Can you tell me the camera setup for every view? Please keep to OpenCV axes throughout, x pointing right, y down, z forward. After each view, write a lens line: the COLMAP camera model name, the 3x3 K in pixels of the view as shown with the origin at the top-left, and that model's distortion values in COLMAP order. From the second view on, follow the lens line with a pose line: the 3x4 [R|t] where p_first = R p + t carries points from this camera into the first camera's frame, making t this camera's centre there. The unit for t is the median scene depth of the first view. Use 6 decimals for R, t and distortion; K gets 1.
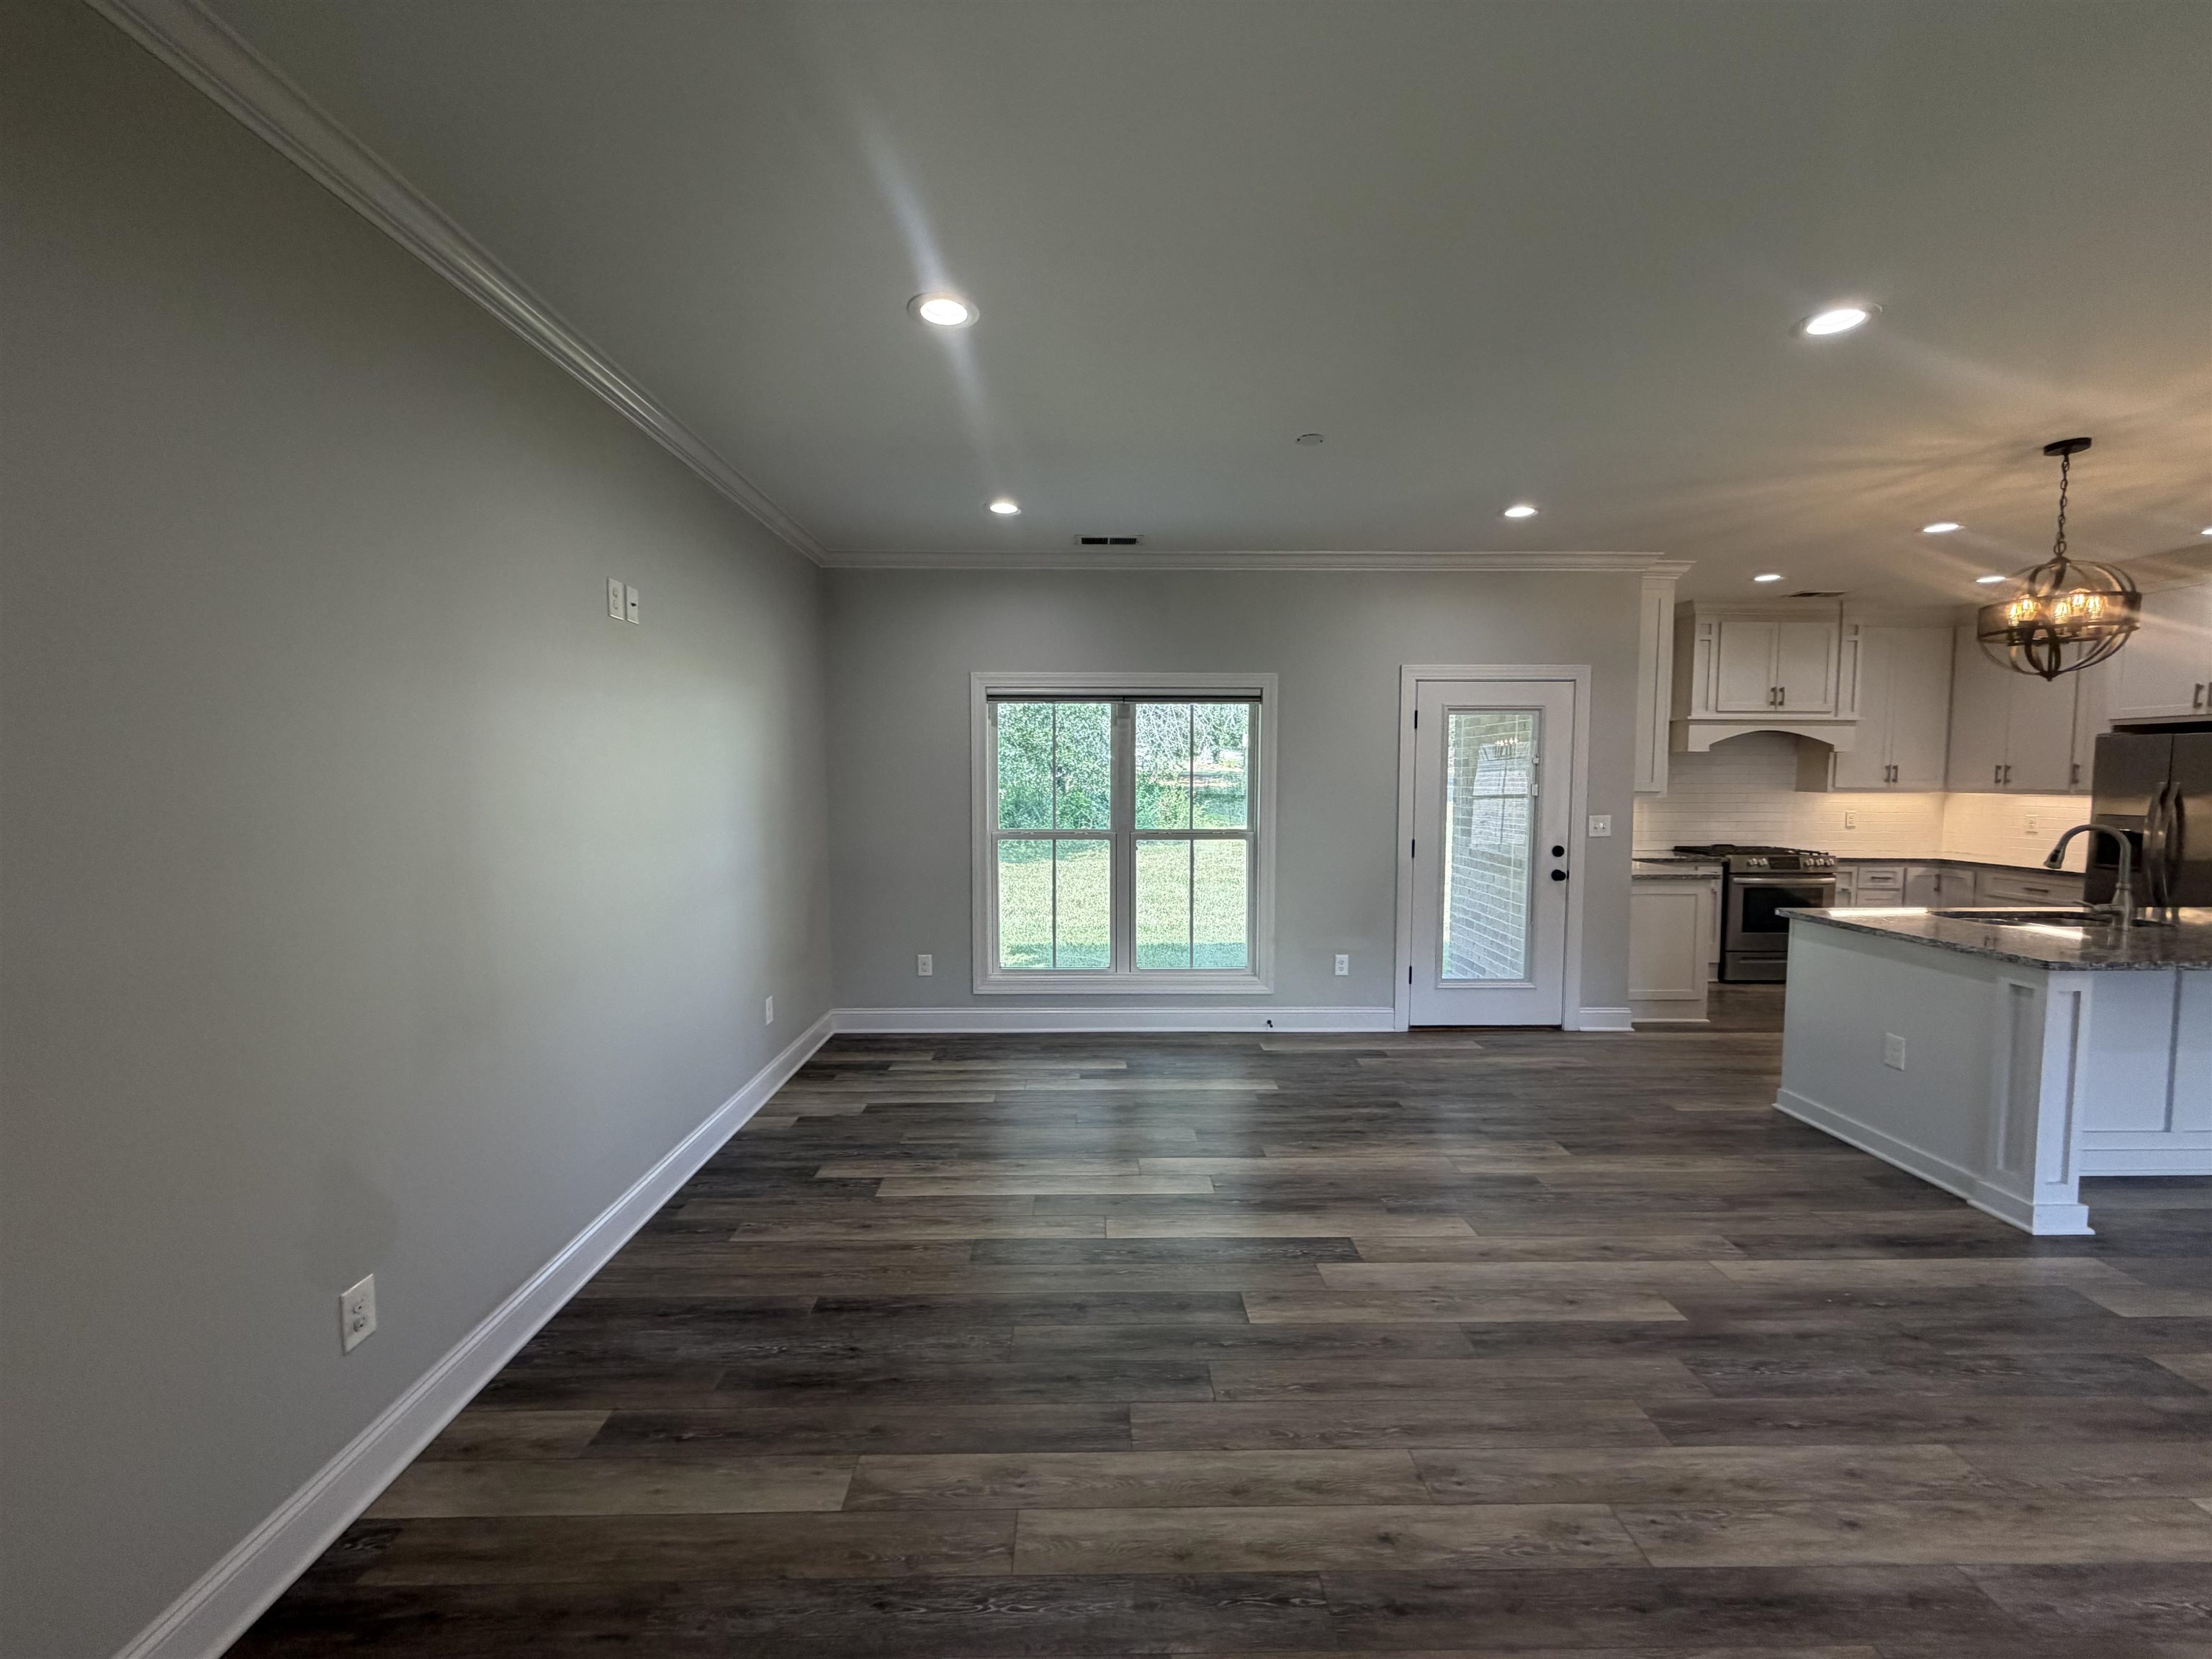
lens RADIAL K [[878.8, 0, 1093.1], [0, 878.8, 832.9], [0, 0, 1]] dist [-0.005400, 0.000677]
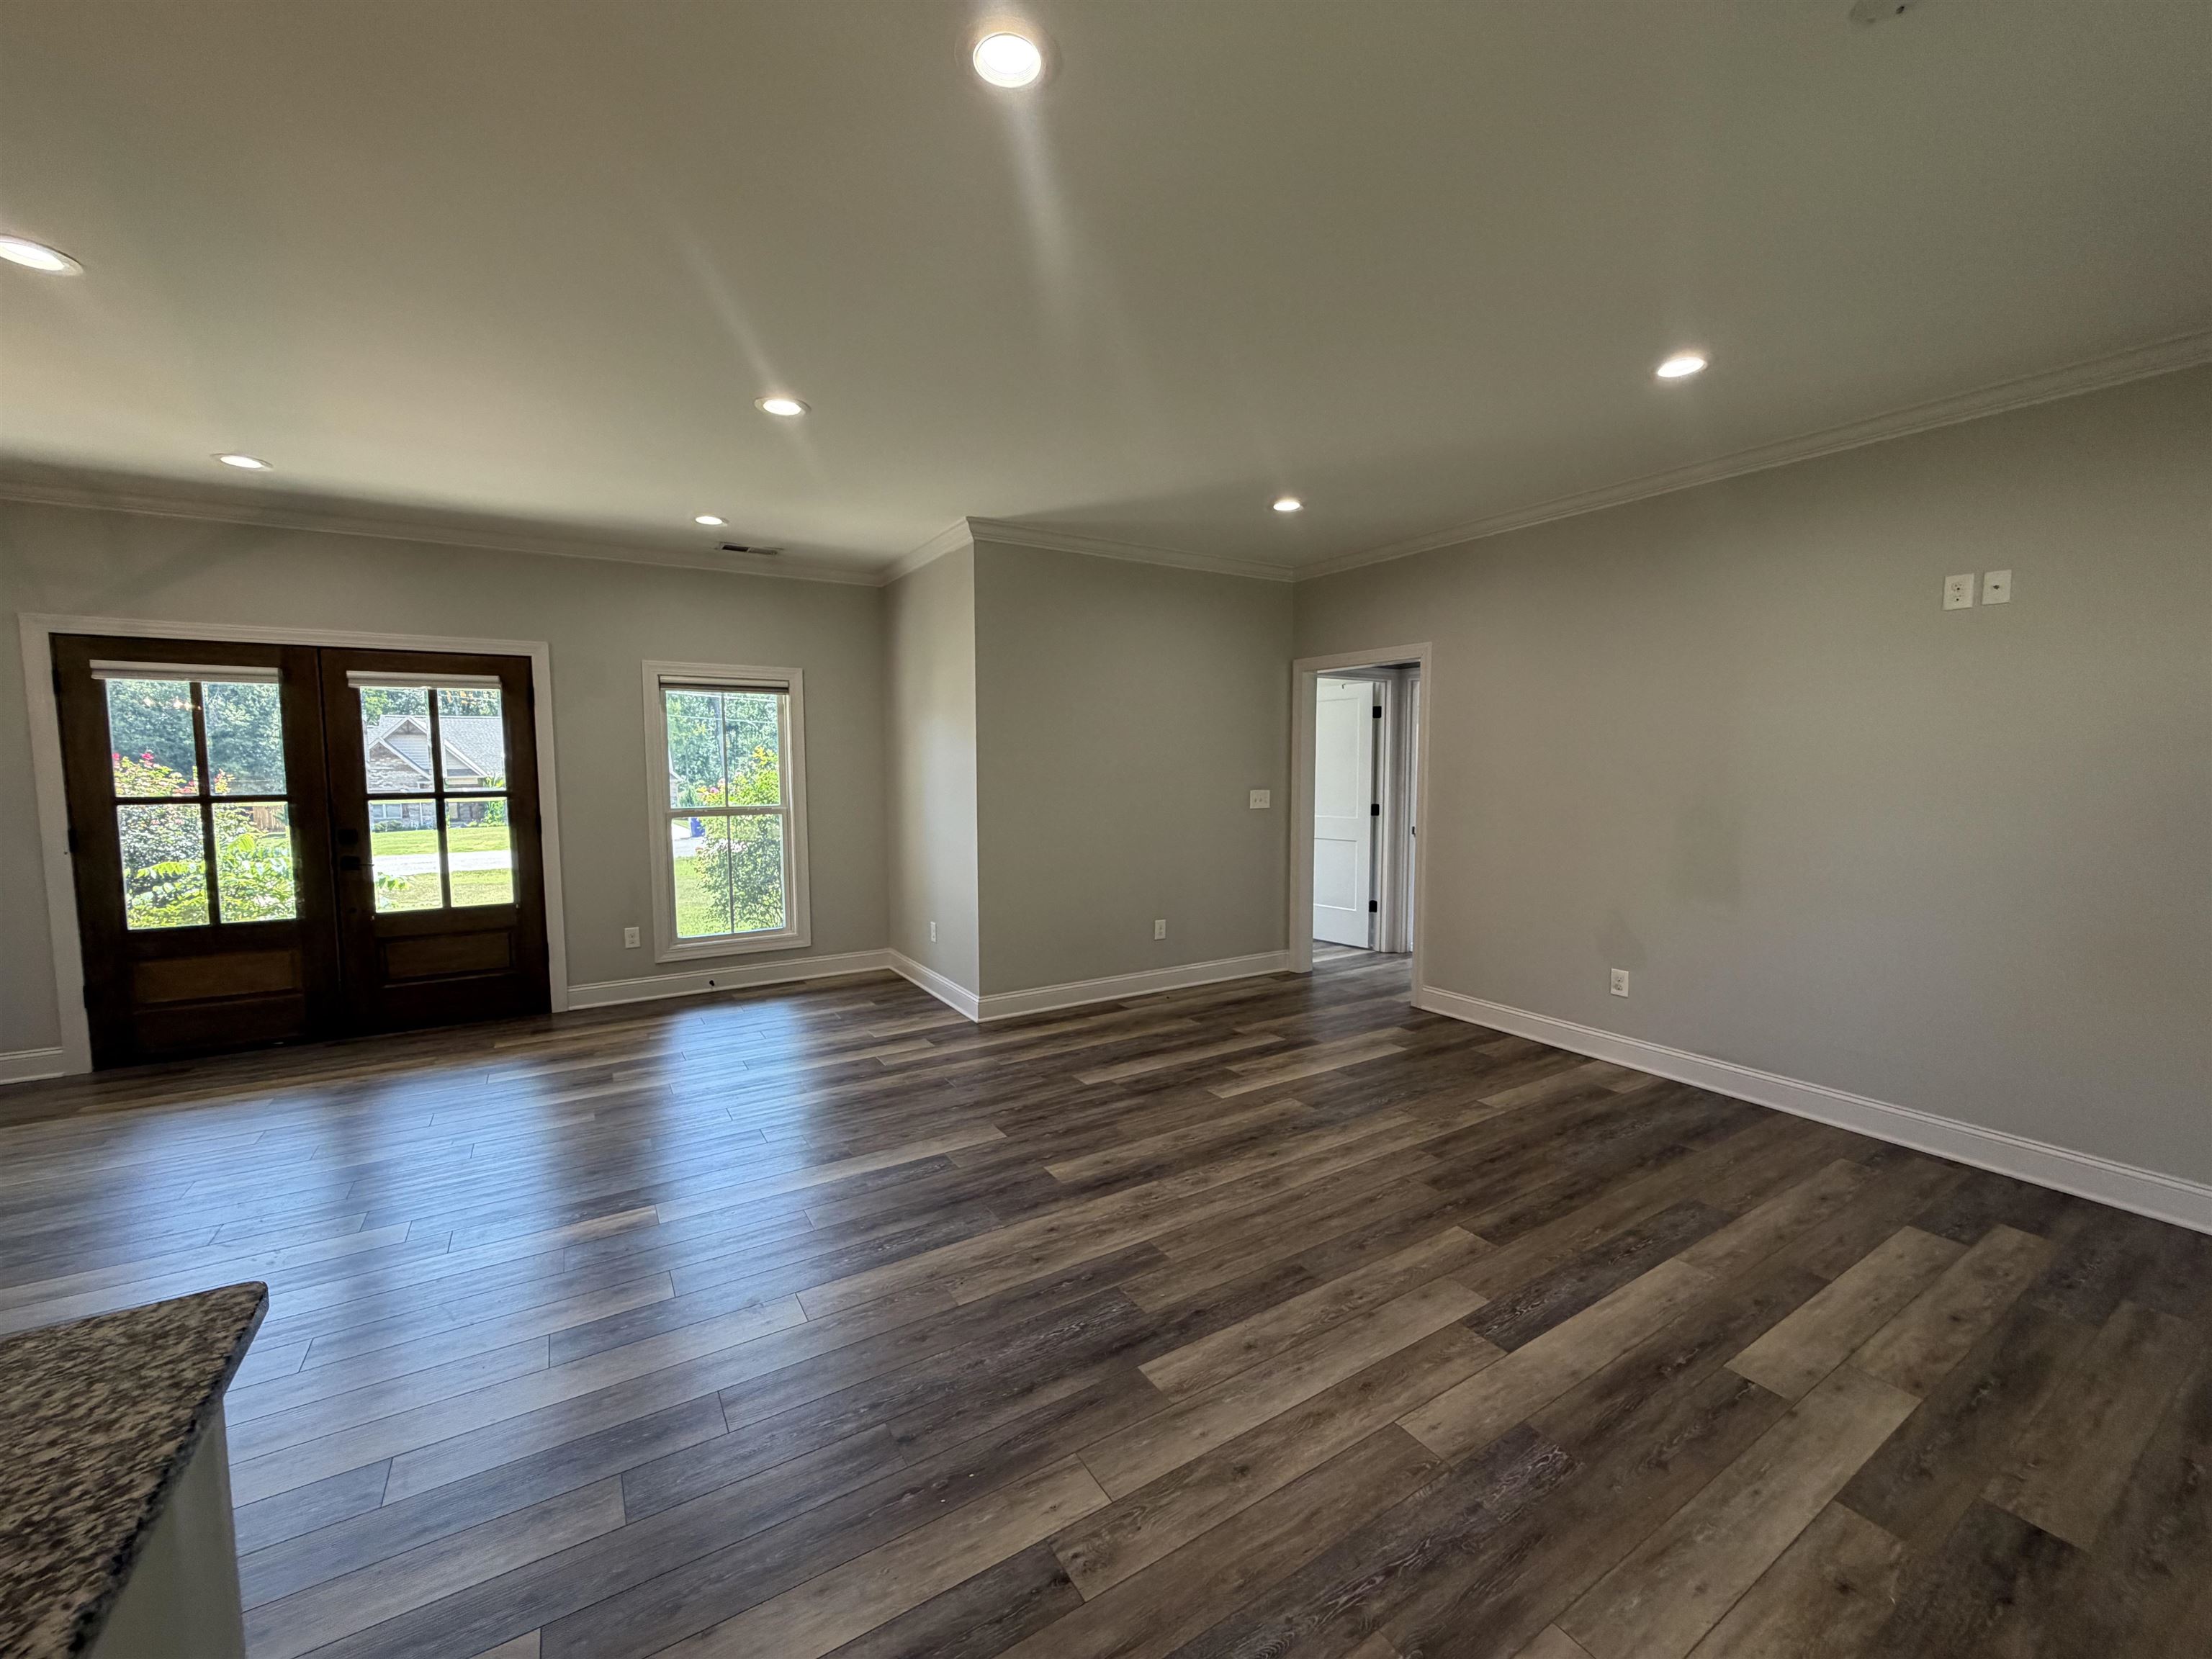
lens RADIAL K [[880.8, 0, 1099.2], [0, 880.8, 828.5], [0, 0, 1]] dist [0.001522, -0.000063]
pose [[-0.855880, 0.041303, -0.515522, 0.596328], [-0.031778, 0.990722, 0.132134, -0.047826], [0.516197, 0.129473, -0.846627, 0.862197]]
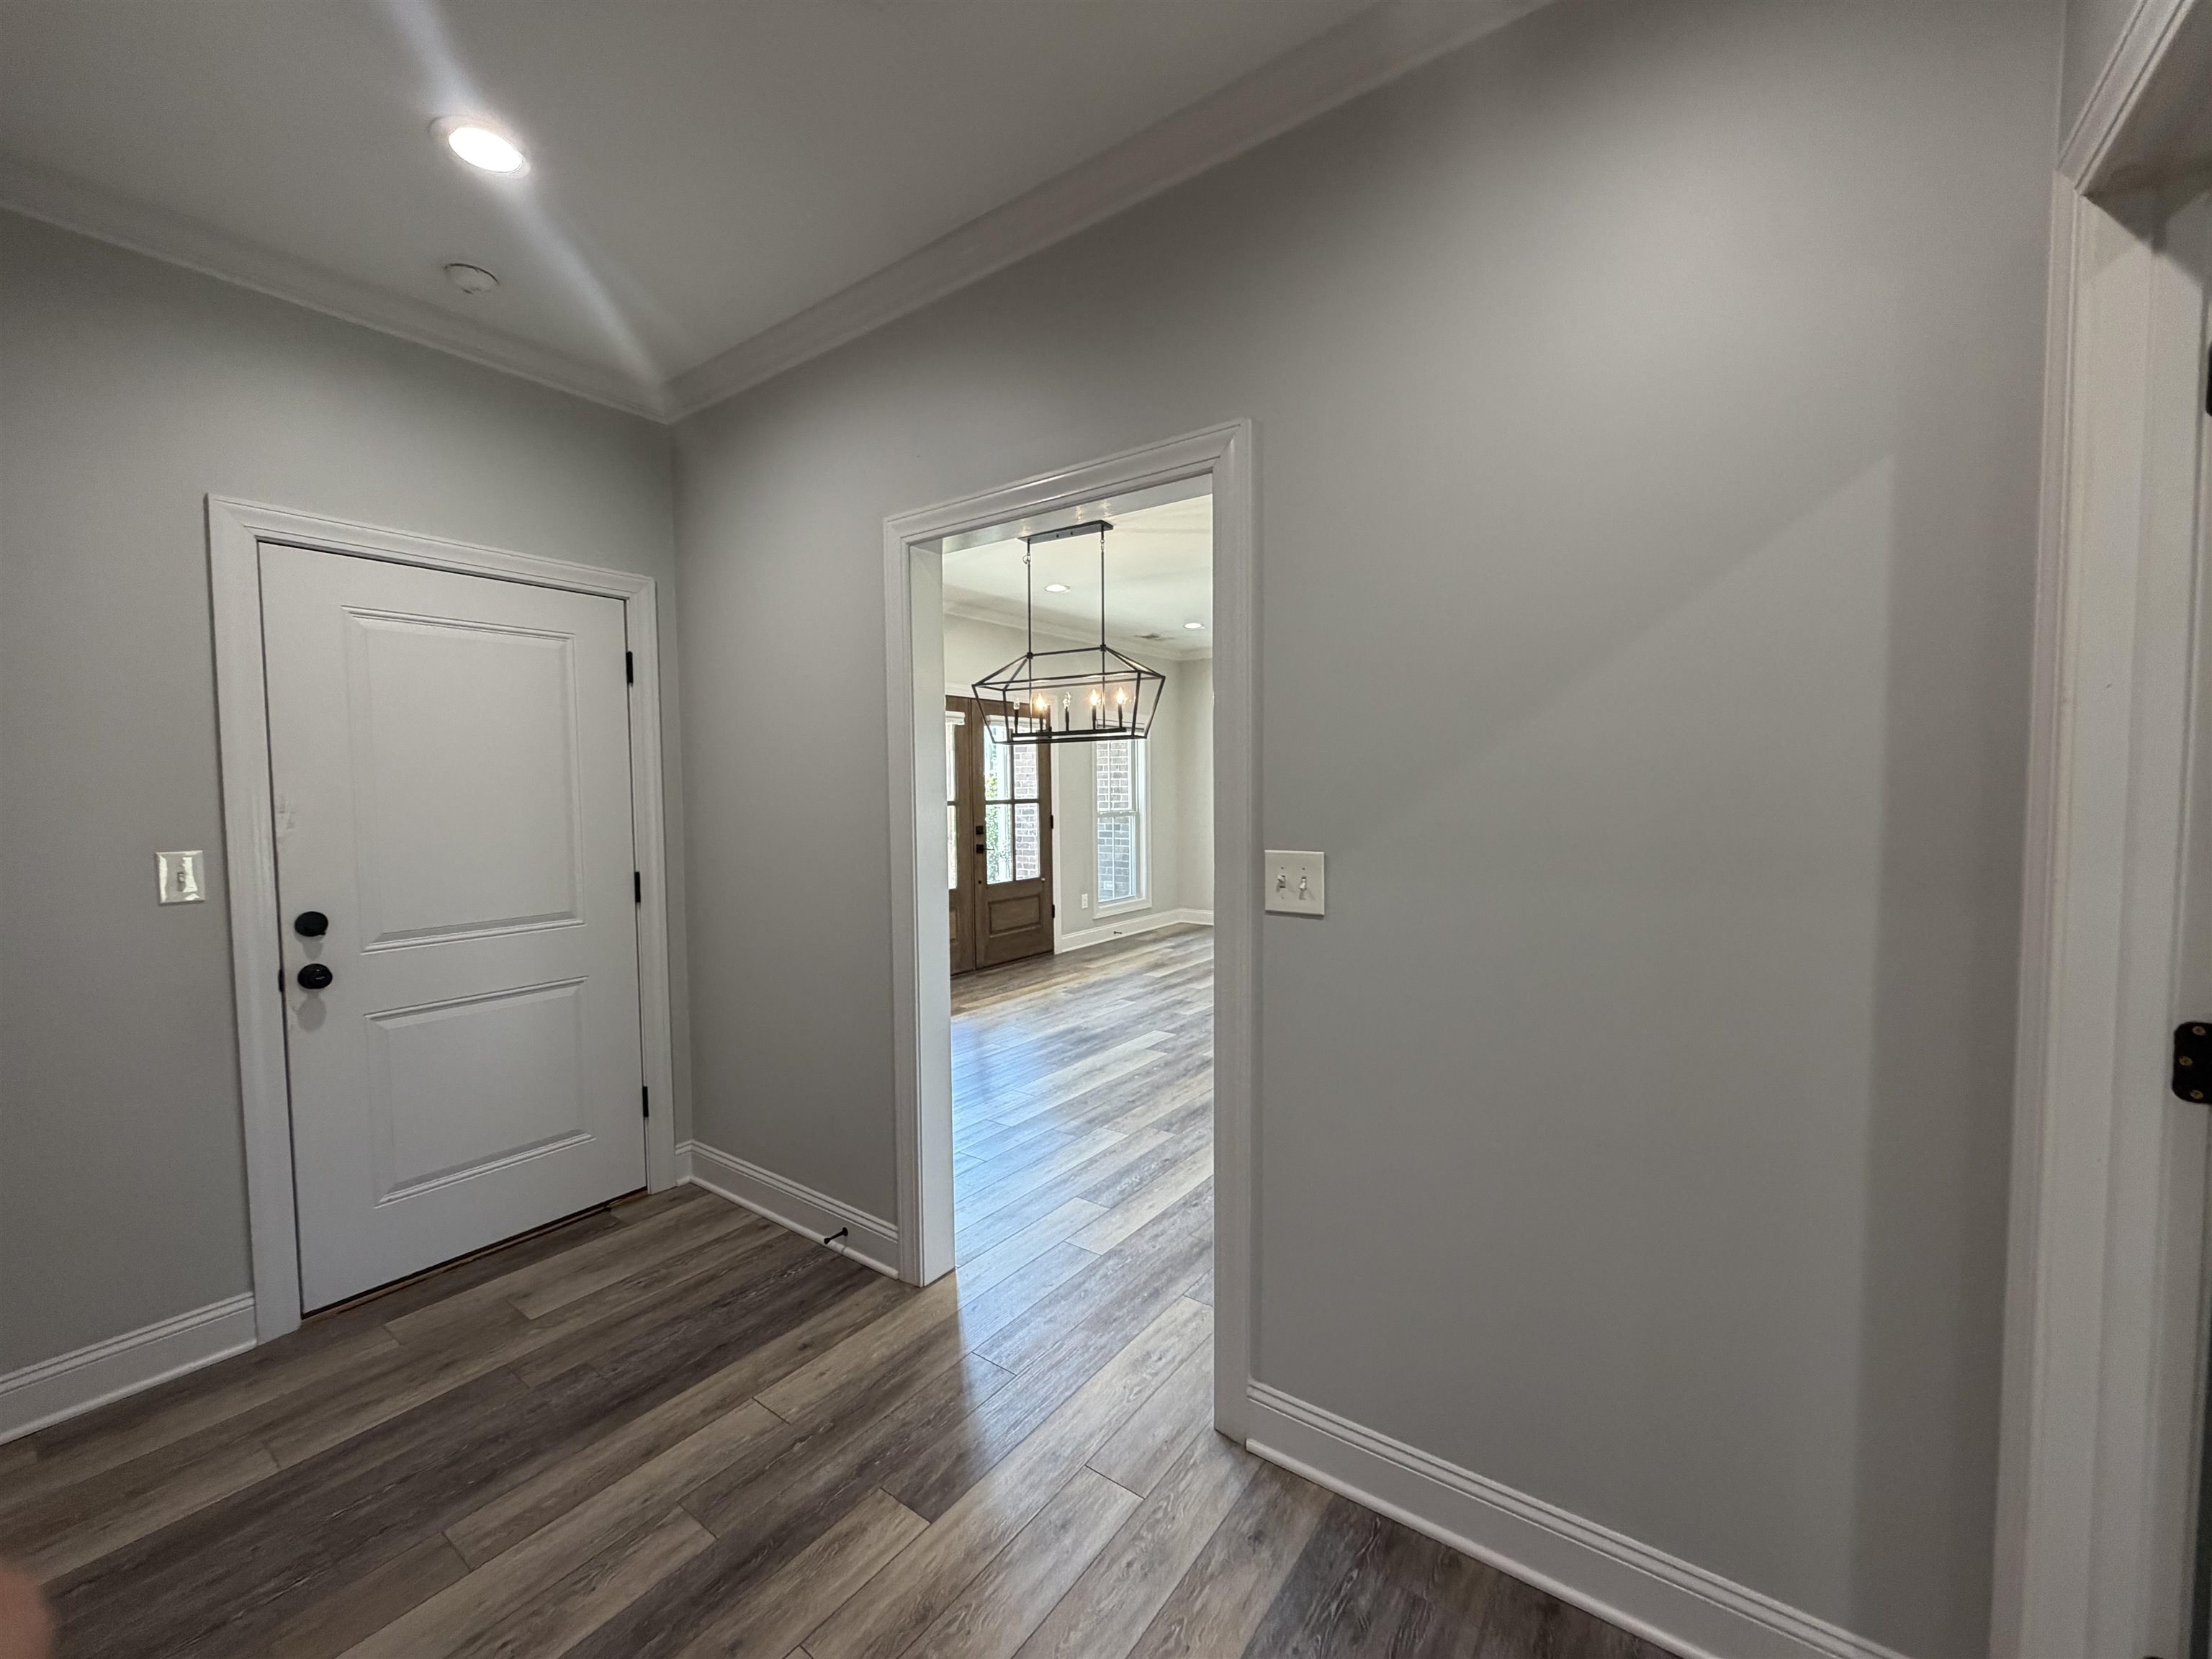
lens RADIAL K [[879.4, 0, 1103.9], [0, 879.4, 829.7], [0, 0, 1]] dist [0.000336, 0.000341]
pose [[-0.594233, 0.044268, -0.803074, 1.836593], [-0.042355, 0.995376, 0.086209, -0.011662], [0.803177, 0.085242, -0.589610, 0.575883]]
